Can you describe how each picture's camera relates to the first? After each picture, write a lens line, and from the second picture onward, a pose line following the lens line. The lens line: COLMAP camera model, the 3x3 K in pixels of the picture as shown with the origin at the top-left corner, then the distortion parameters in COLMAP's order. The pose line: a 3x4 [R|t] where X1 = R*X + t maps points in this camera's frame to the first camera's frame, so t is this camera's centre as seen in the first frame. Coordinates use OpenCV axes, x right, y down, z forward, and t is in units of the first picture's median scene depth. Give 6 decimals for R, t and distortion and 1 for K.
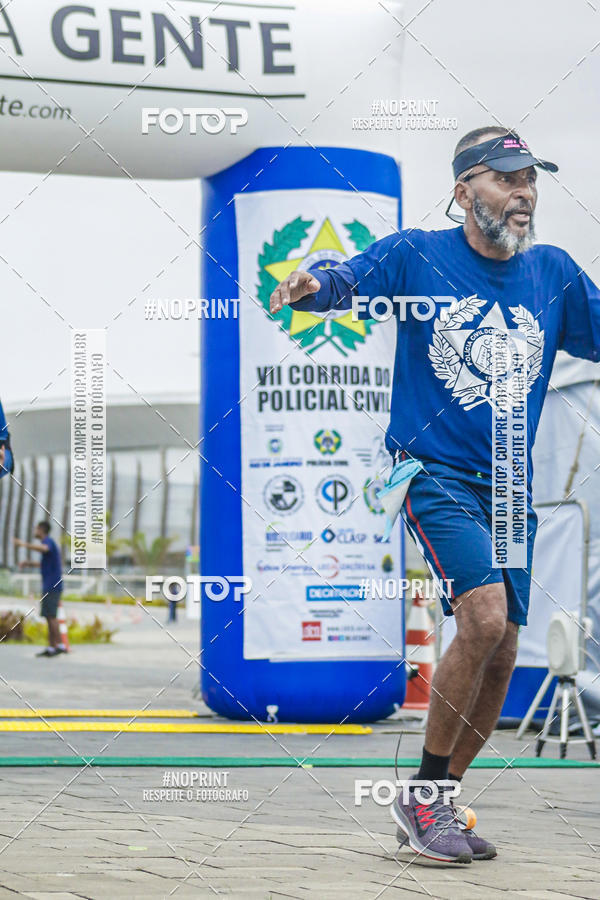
lens RADIAL K [[4658.3, 0, 333.7], [0, 4658.3, 540.8], [0, 0, 1]] dist [0.332182, -0.842419]
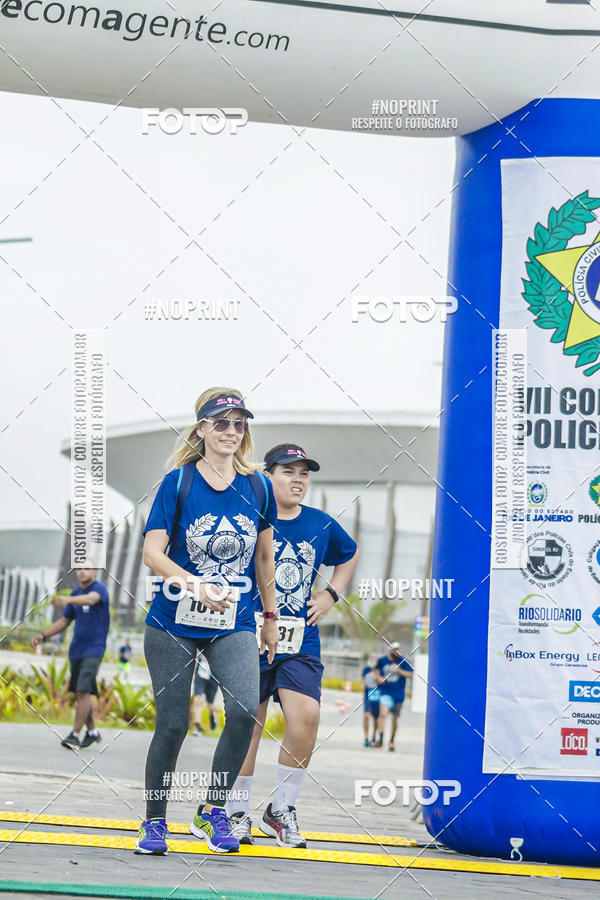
lens RADIAL K [[4658.3, 0, 333.7], [0, 4658.3, 540.8], [0, 0, 1]] dist [0.332182, -0.842419]
pose [[0.997856, 0.050221, -0.041973, -0.013481], [-0.051502, 0.998222, -0.030019, 0.011645], [0.040391, 0.032116, 0.998668, 0.245790]]
